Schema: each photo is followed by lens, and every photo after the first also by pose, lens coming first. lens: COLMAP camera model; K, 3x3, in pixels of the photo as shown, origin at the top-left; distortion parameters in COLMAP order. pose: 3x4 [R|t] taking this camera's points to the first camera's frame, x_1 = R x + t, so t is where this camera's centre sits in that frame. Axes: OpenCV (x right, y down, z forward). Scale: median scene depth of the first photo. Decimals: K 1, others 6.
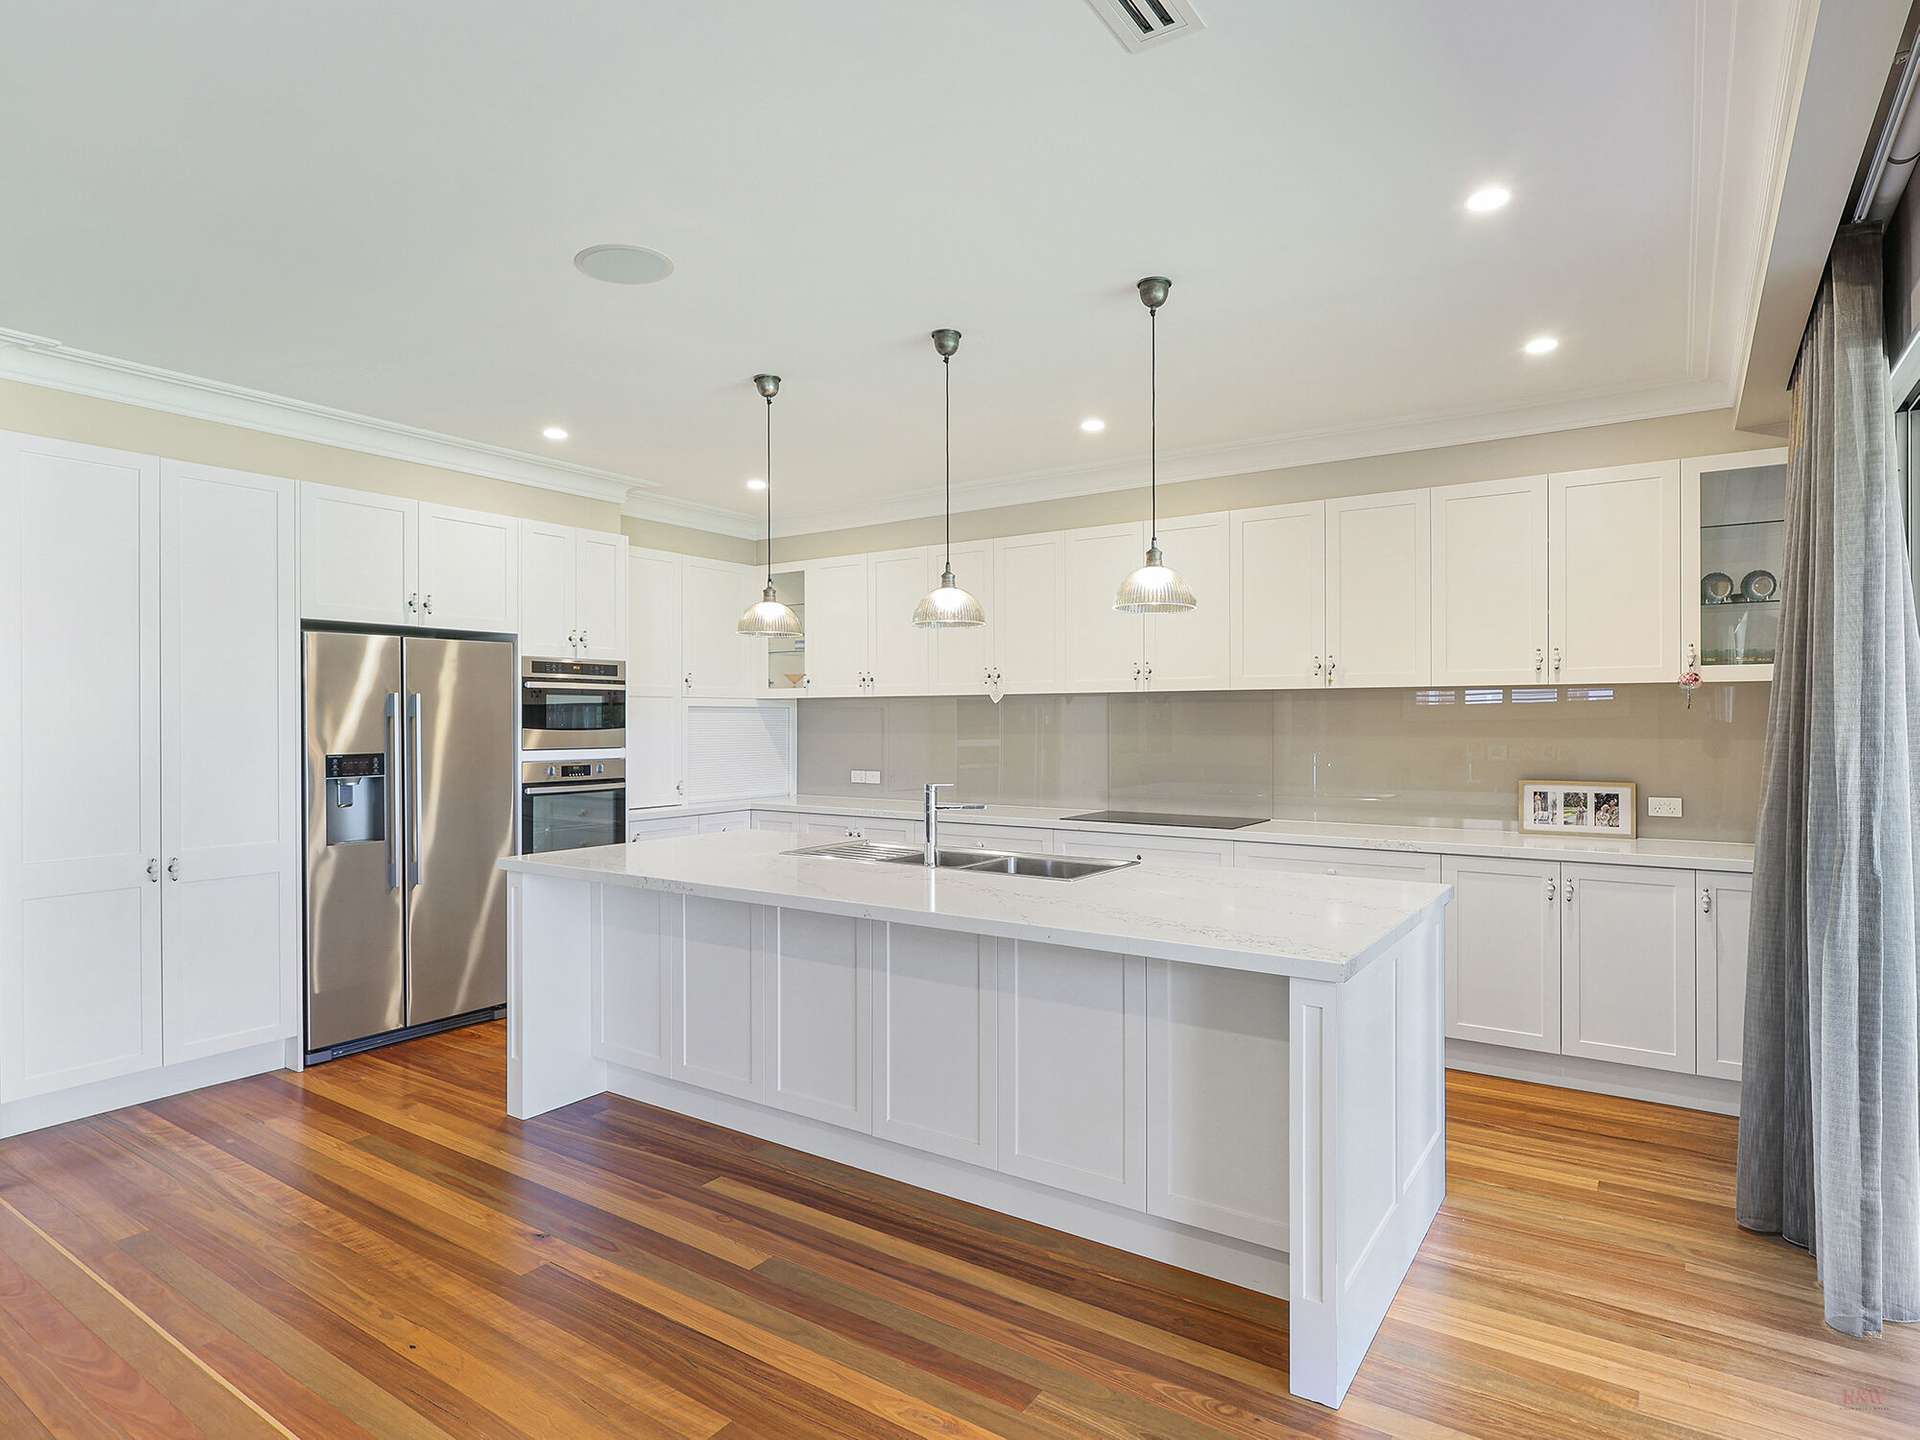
lens RADIAL K [[1035.1, 0, 962.8], [0, 1035.1, 722.4], [0, 0, 1]] dist [-0.007341, 0.003952]
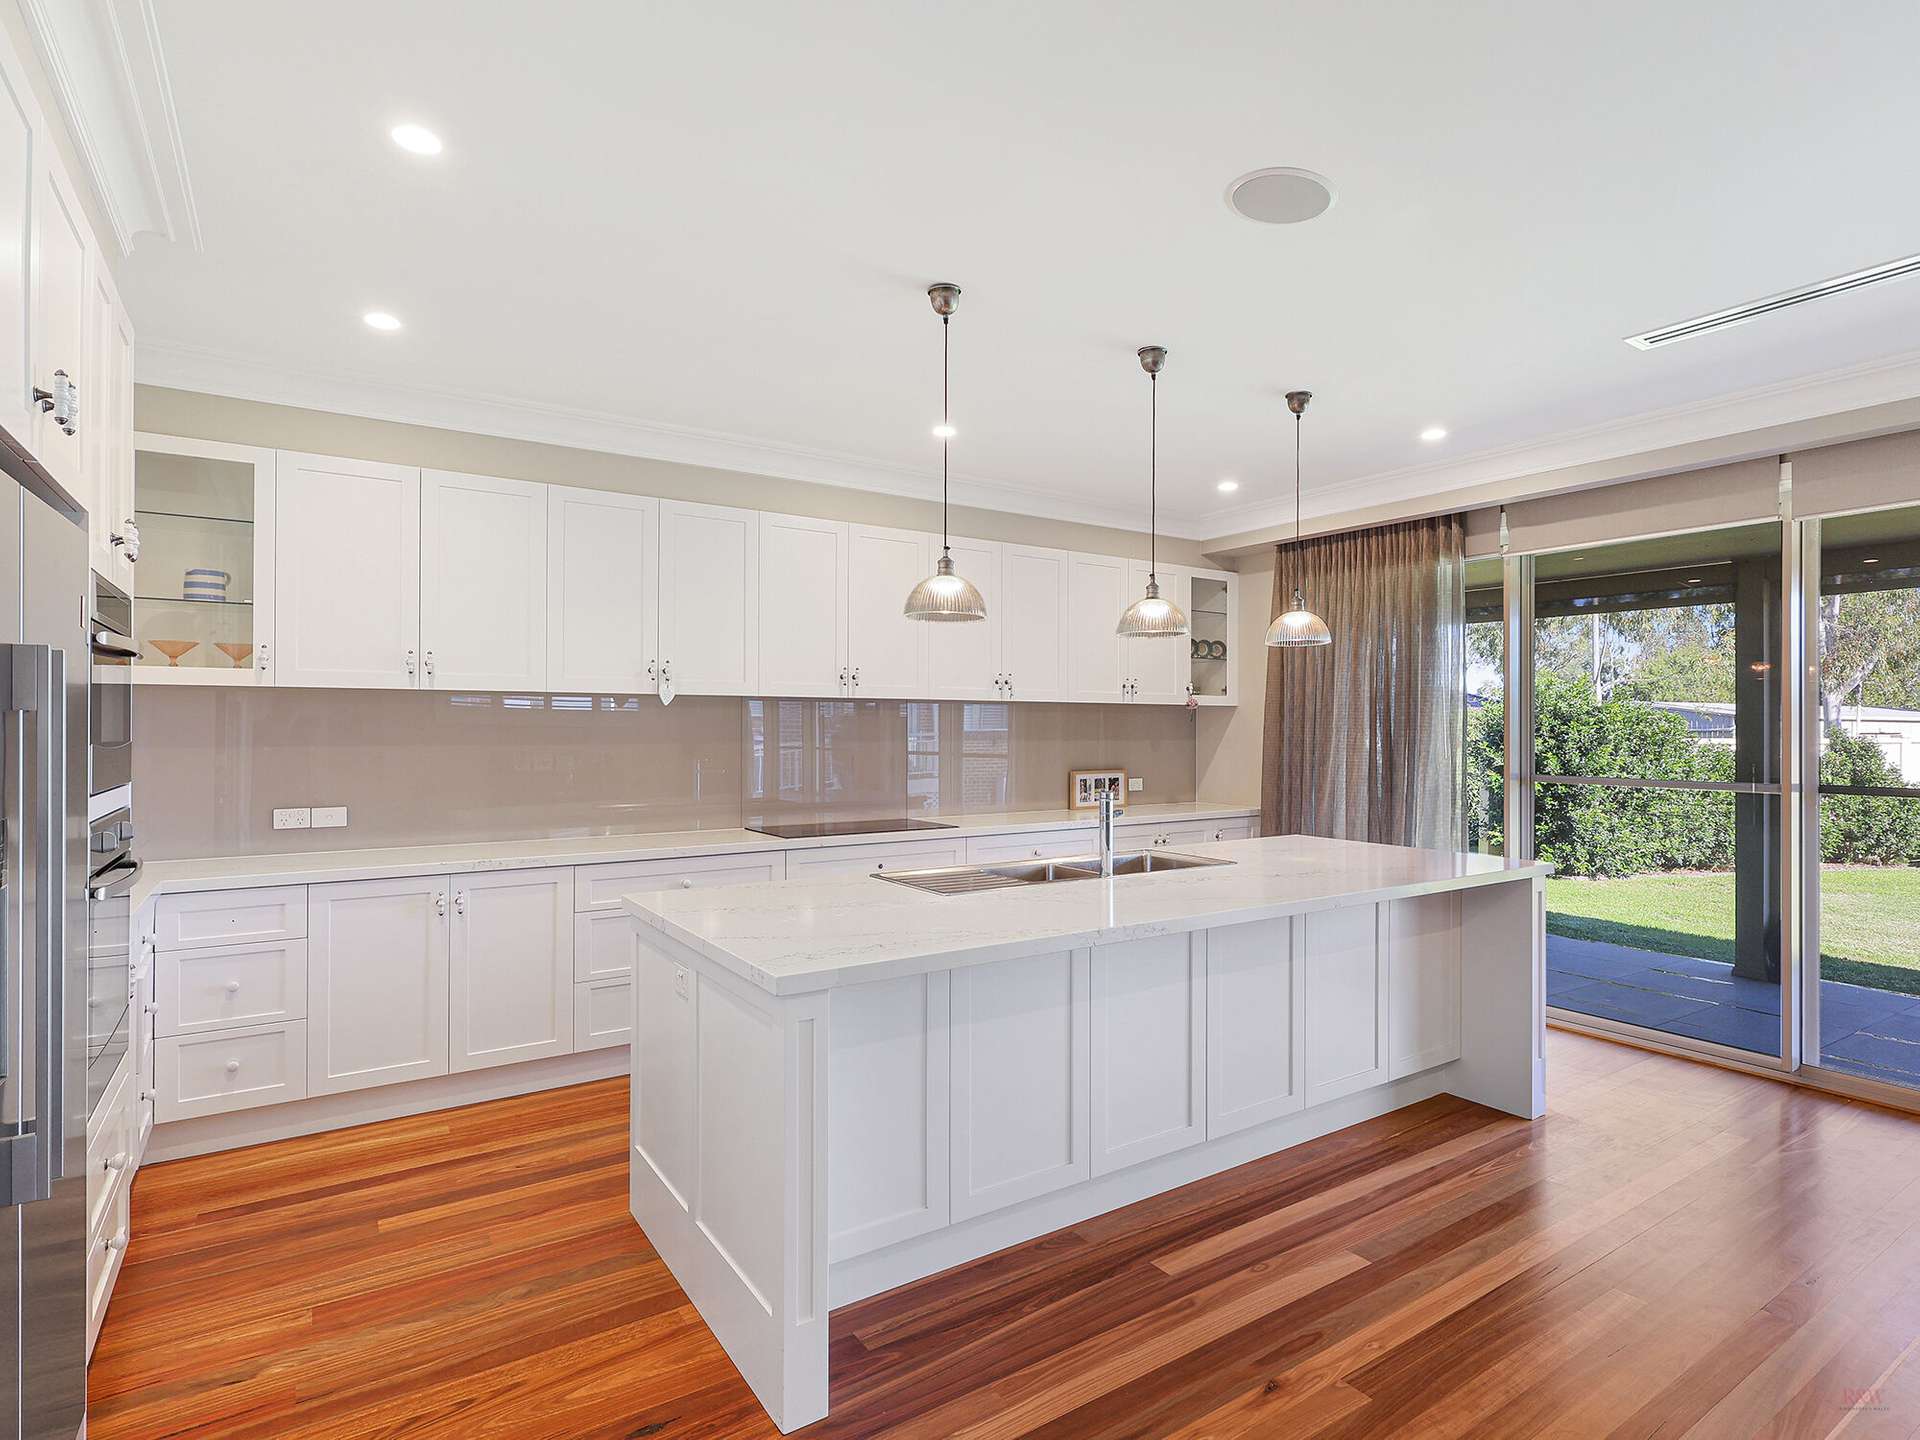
lens RADIAL K [[1035.1, 0, 1024.1], [0, 1035.1, 704.7], [0, 0, 1]] dist [-0.007341, 0.003952]
pose [[0.349834, 0.022510, 0.936541, -0.910281], [-0.001498, 0.999723, -0.023469, -0.001082], [-0.936811, 0.006808, 0.349770, 0.670560]]
